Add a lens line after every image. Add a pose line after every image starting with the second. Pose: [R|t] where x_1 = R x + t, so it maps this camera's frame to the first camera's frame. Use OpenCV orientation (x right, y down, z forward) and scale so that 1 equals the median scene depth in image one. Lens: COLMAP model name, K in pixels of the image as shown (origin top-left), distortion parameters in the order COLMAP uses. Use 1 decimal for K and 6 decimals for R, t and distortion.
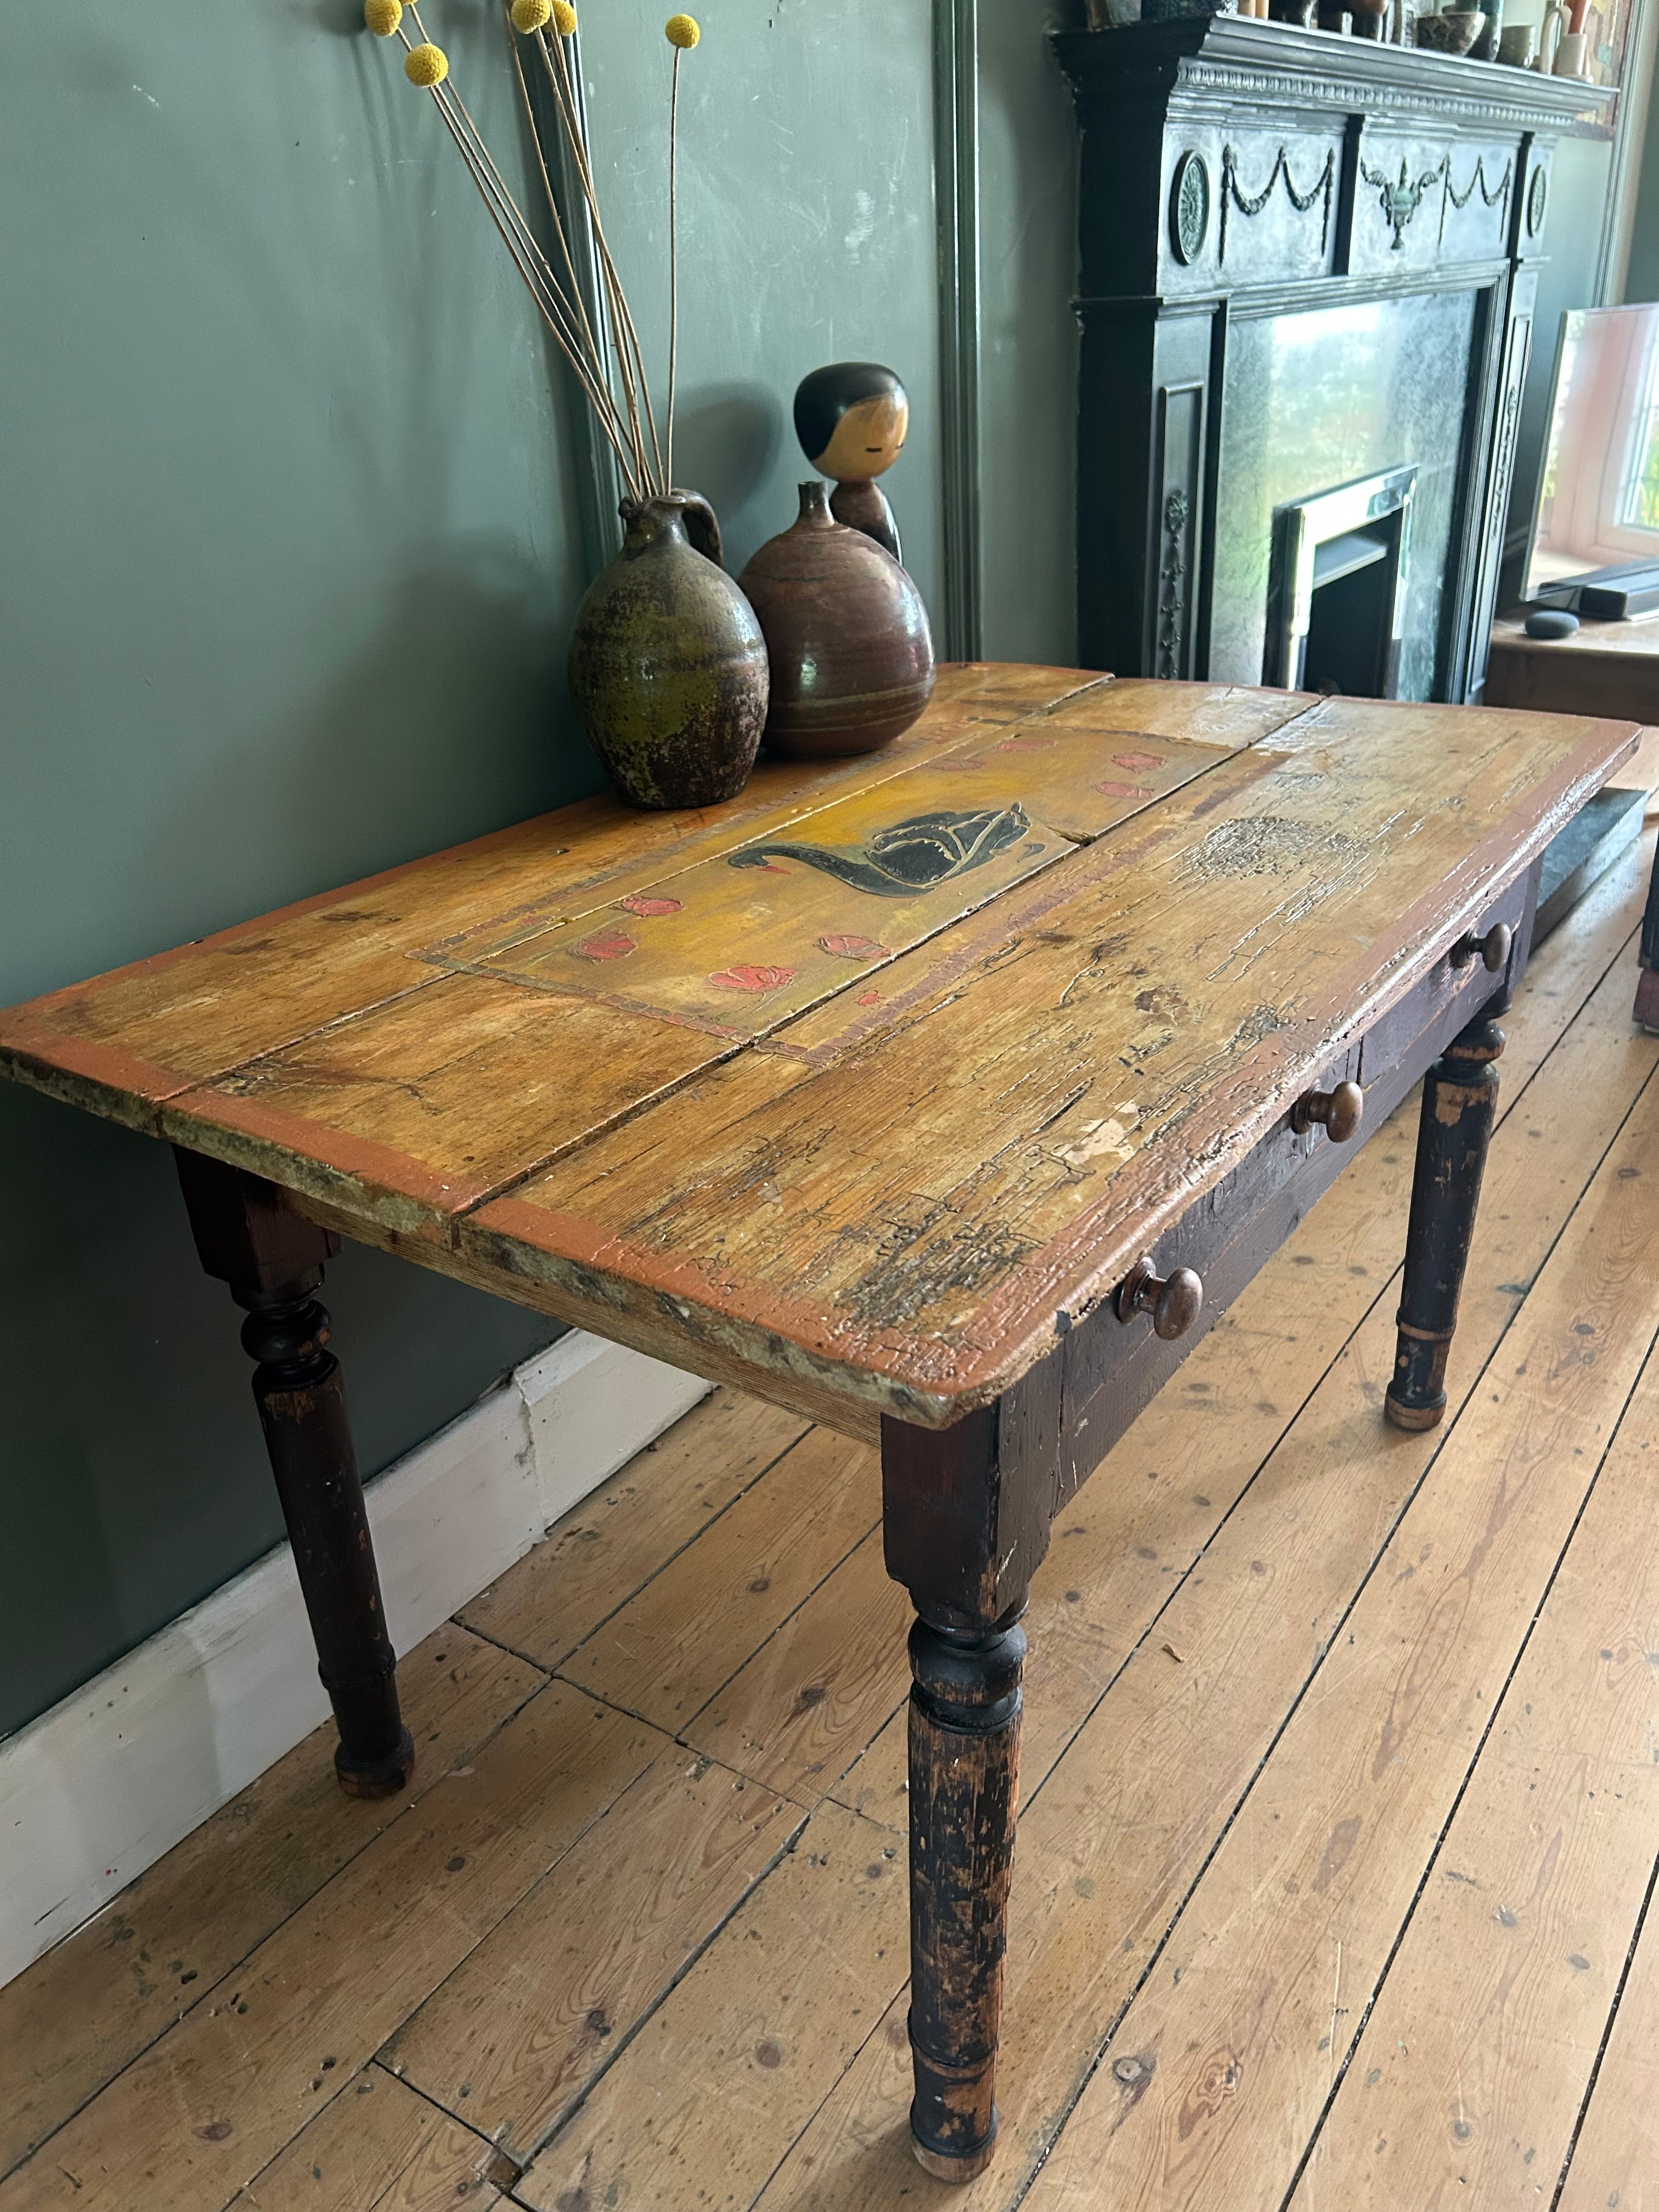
lens RADIAL K [[1684.6, 0, 791.2], [0, 1684.6, 1114.8], [0, 0, 1]] dist [0.051475, -0.070334]
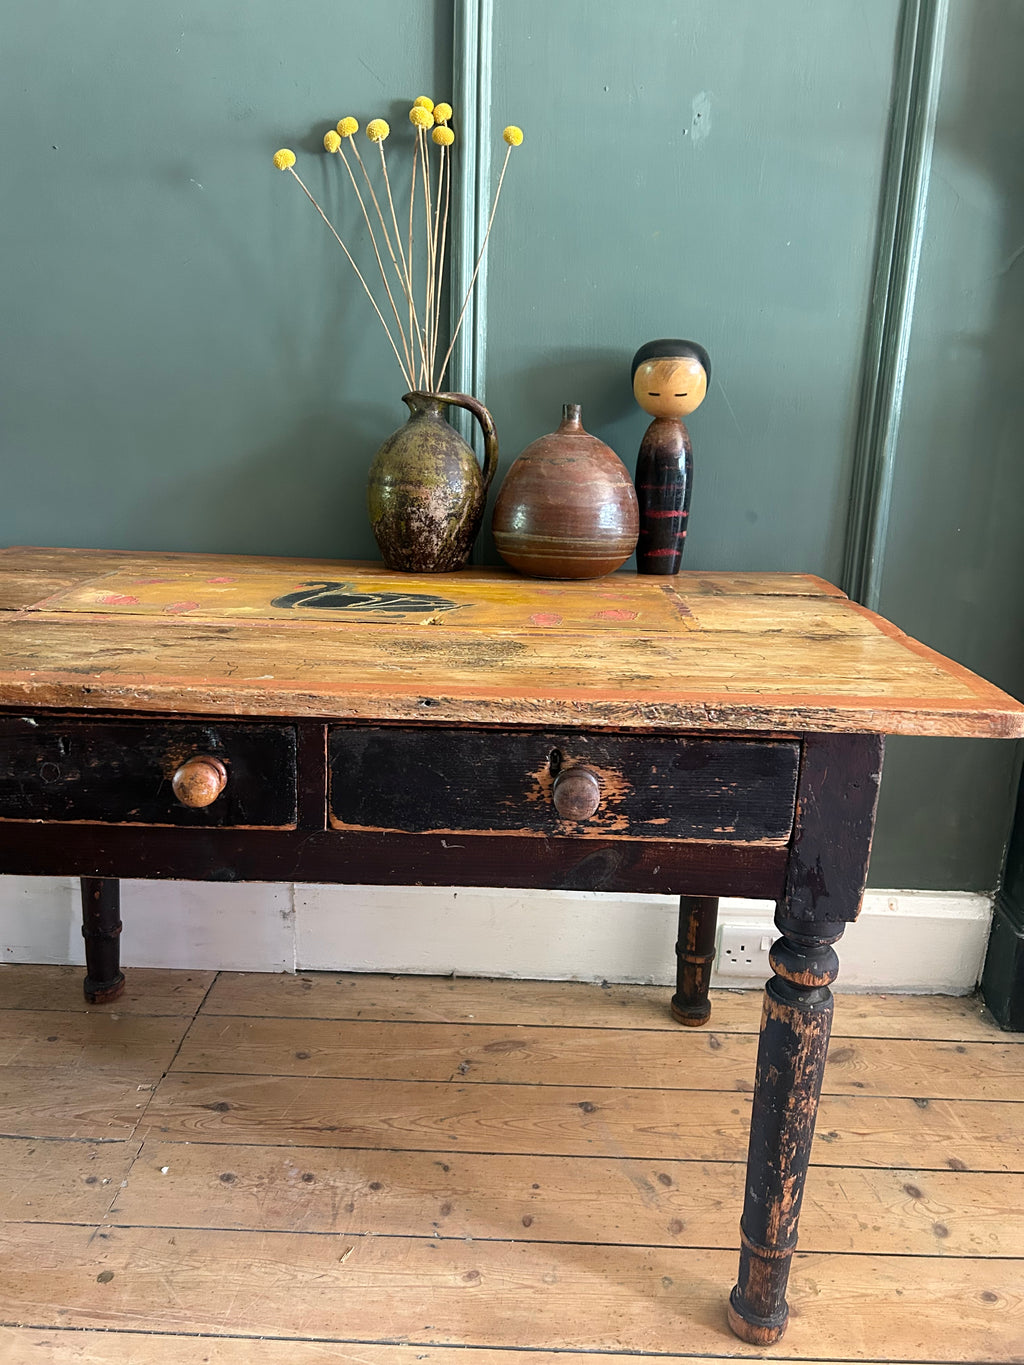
lens RADIAL K [[1039.5, 0, 496.6], [0, 1039.5, 681.5], [0, 0, 1]] dist [0.051475, -0.070334]
pose [[0.554523, 0.278153, -0.784306, 0.942265], [-0.417094, 0.908453, 0.027286, -0.168737], [0.720095, 0.311999, 0.619774, 0.529755]]
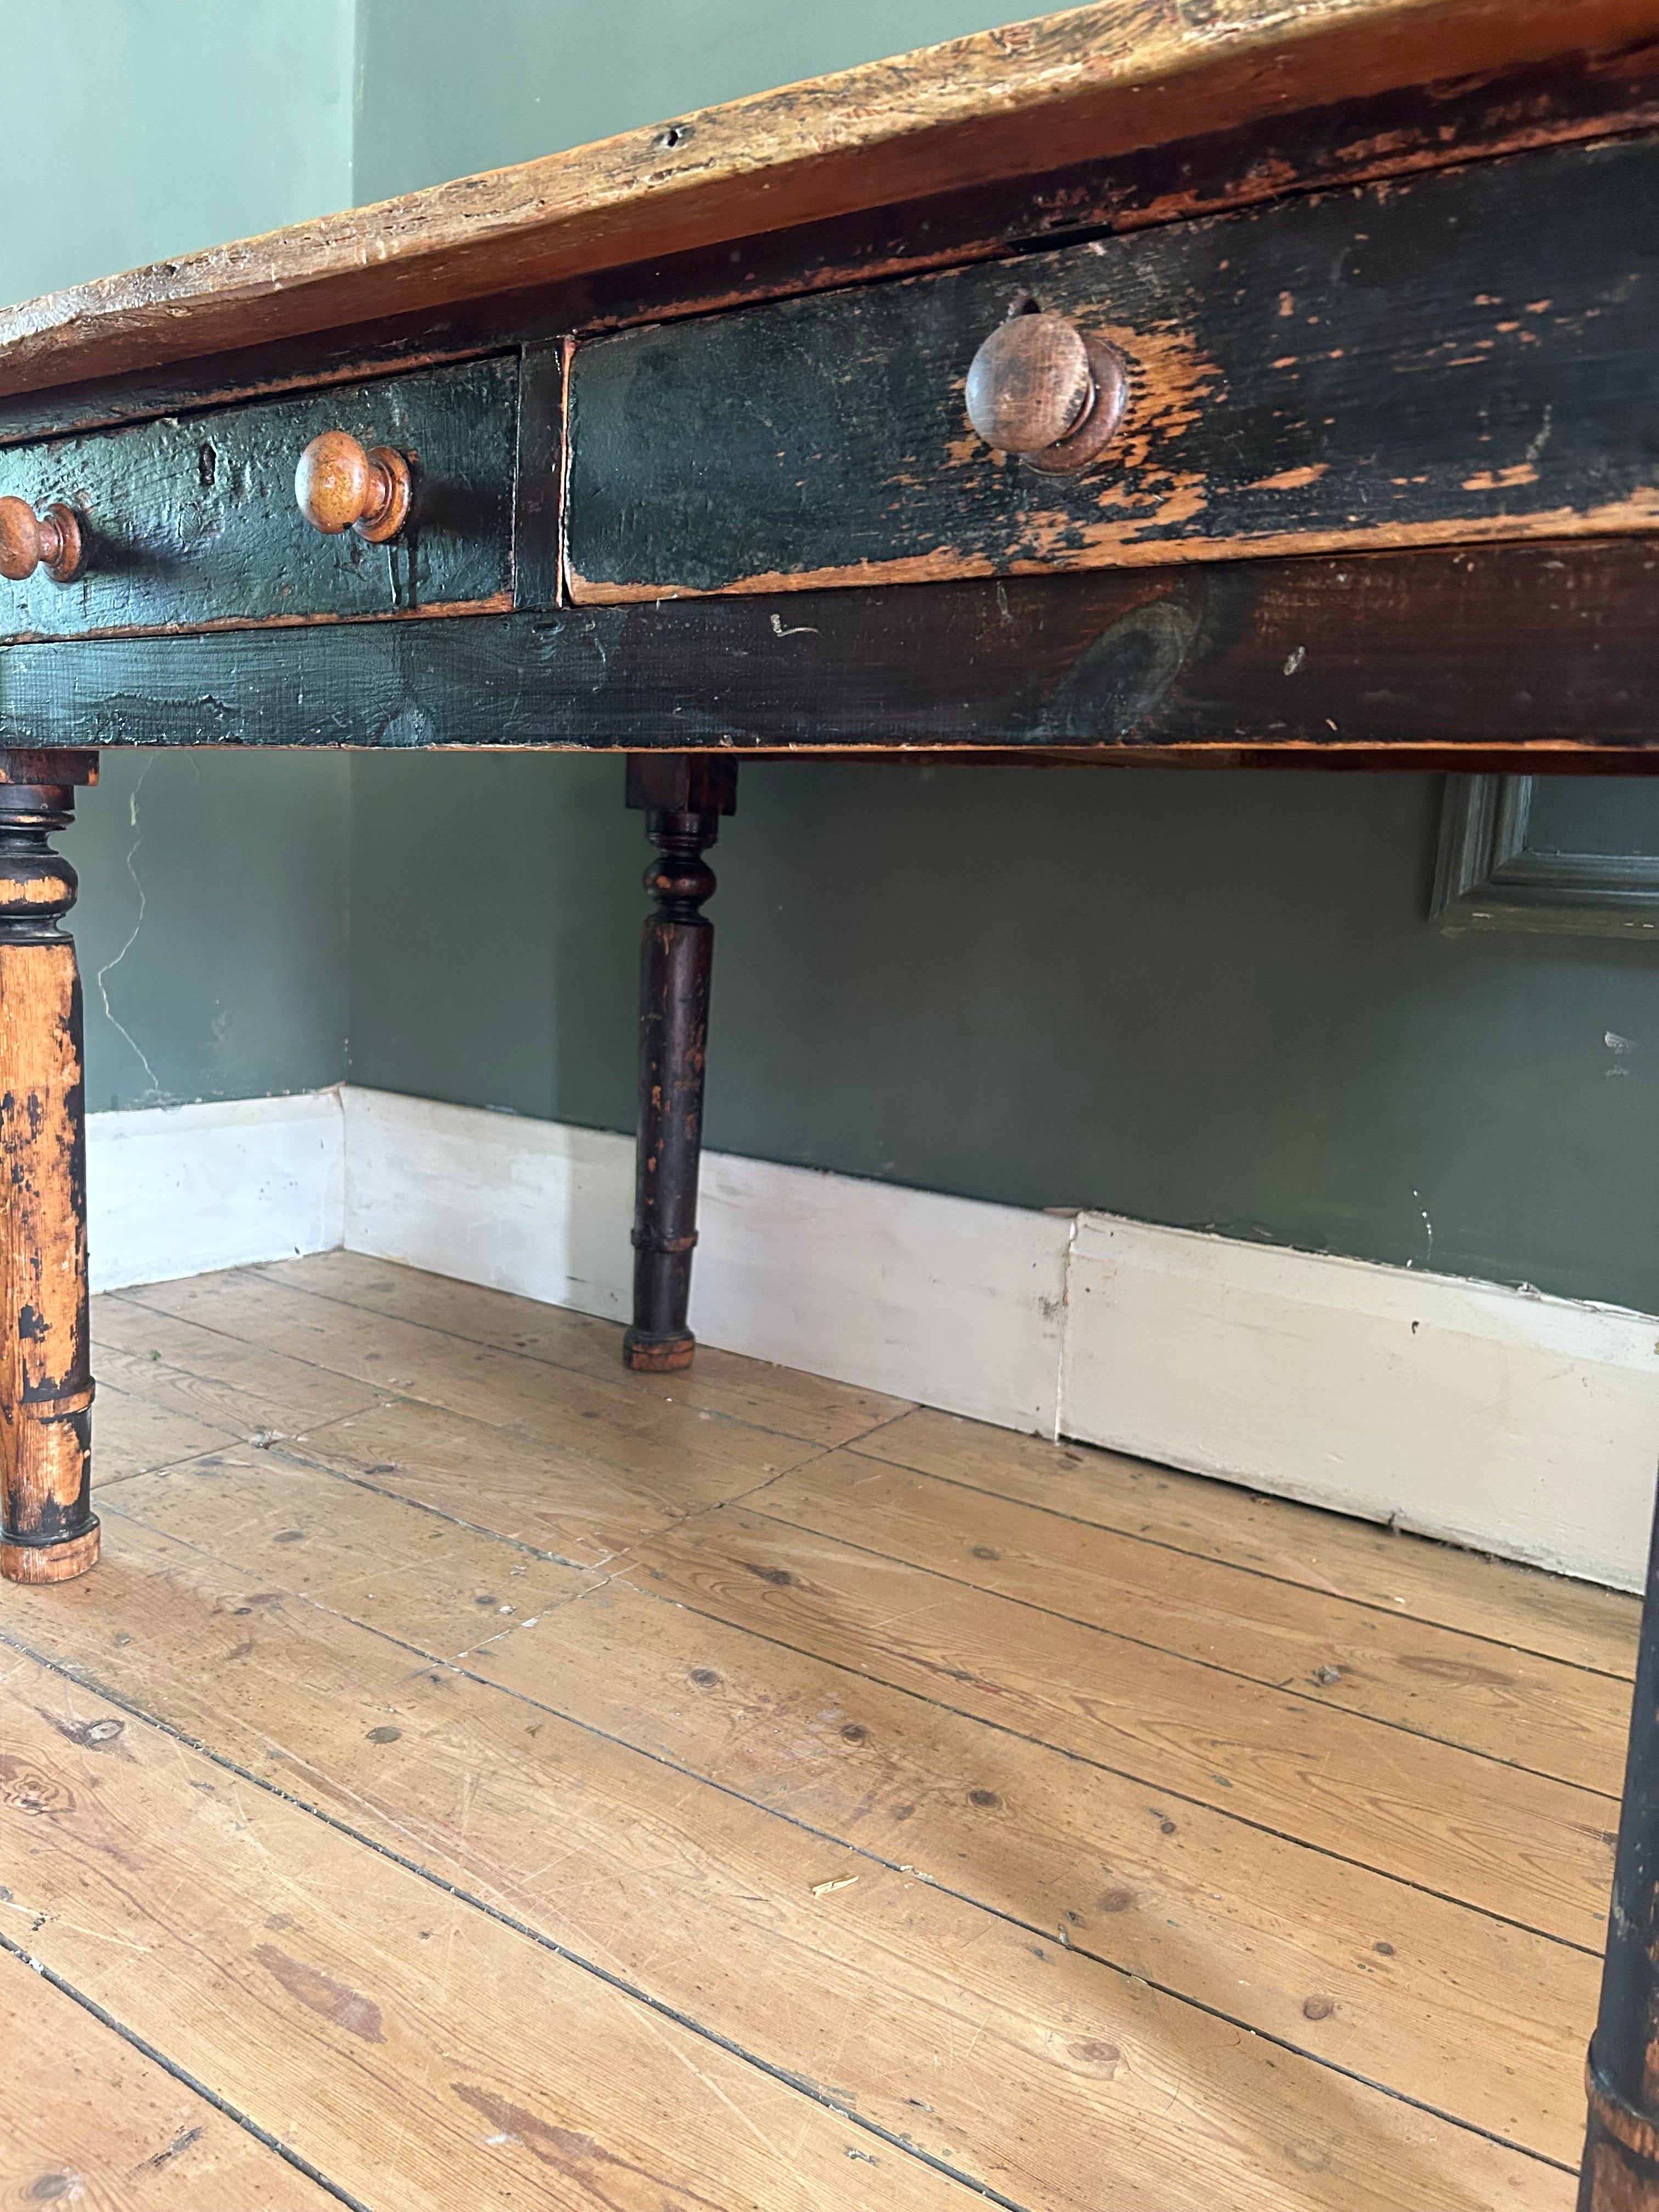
lens RADIAL K [[1684.6, 0, 805.4], [0, 1684.6, 1097.6], [0, 0, 1]] dist [0.051475, -0.070334]
pose [[-0.019547, 0.206978, -0.978150, 0.866644], [-0.481902, 0.855244, 0.190600, -0.004804], [0.876007, 0.475098, 0.083026, 1.040310]]
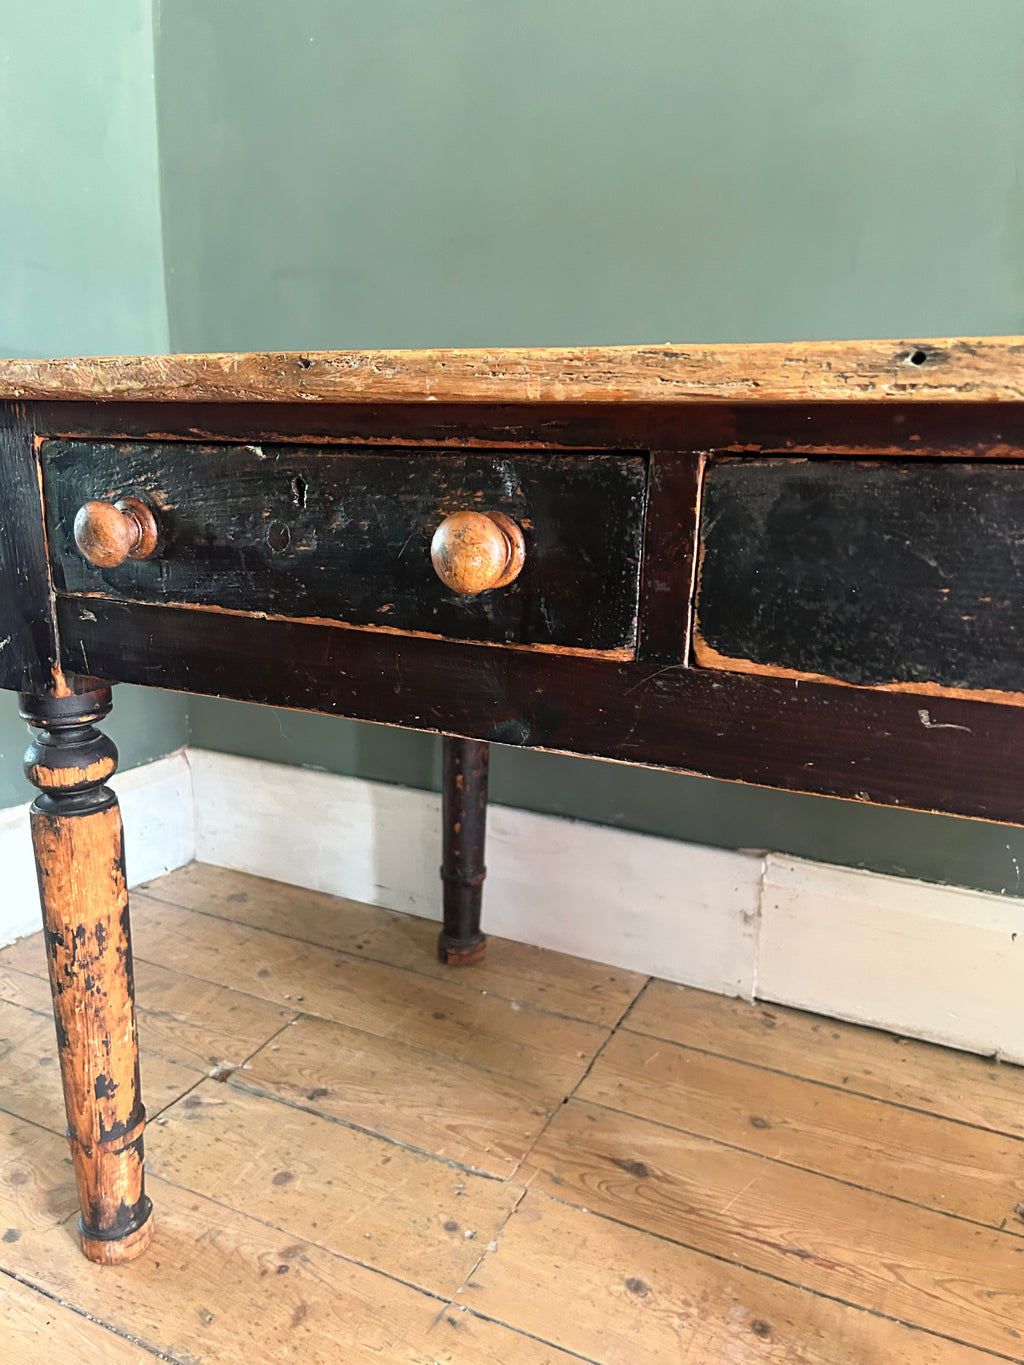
lens RADIAL K [[1039.5, 0, 508.9], [0, 1039.5, 683.7], [0, 0, 1]] dist [0.051475, -0.070334]
pose [[0.144378, 0.285605, -0.947410, 0.683302], [-0.462069, 0.866103, 0.190679, -0.037639], [0.875013, 0.410239, 0.257015, 0.781770]]
